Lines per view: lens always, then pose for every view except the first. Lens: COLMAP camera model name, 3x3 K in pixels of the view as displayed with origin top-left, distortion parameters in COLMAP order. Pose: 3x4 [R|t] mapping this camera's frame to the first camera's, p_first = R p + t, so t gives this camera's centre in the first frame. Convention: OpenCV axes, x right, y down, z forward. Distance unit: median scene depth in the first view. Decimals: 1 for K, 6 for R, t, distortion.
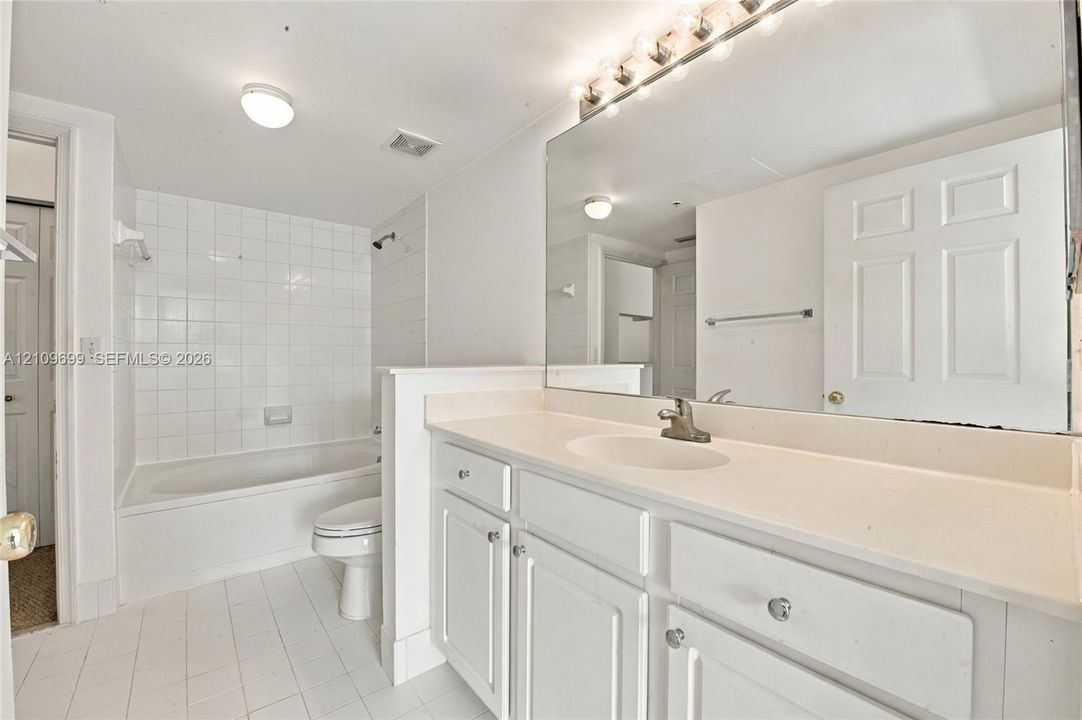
lens RADIAL K [[424.5, 0, 541.0], [0, 424.5, 360.0], [0, 0, 1]] dist [-0.019951, -0.002867]
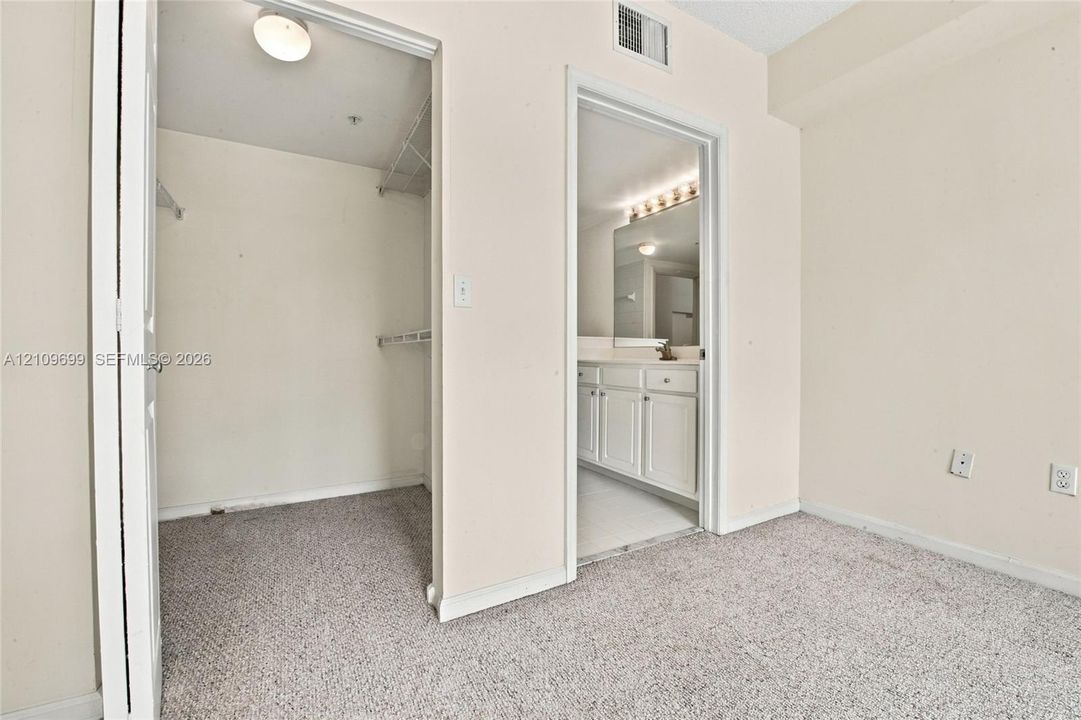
lens RADIAL K [[424.1, 0, 540.5], [0, 424.1, 360.0], [0, 0, 1]] dist [-0.019951, -0.002867]
pose [[0.984990, 0.002335, -0.172595, 0.015928], [-0.002230, 0.999997, 0.000802, 0.126231], [0.172597, -0.000405, 0.984993, -1.137978]]
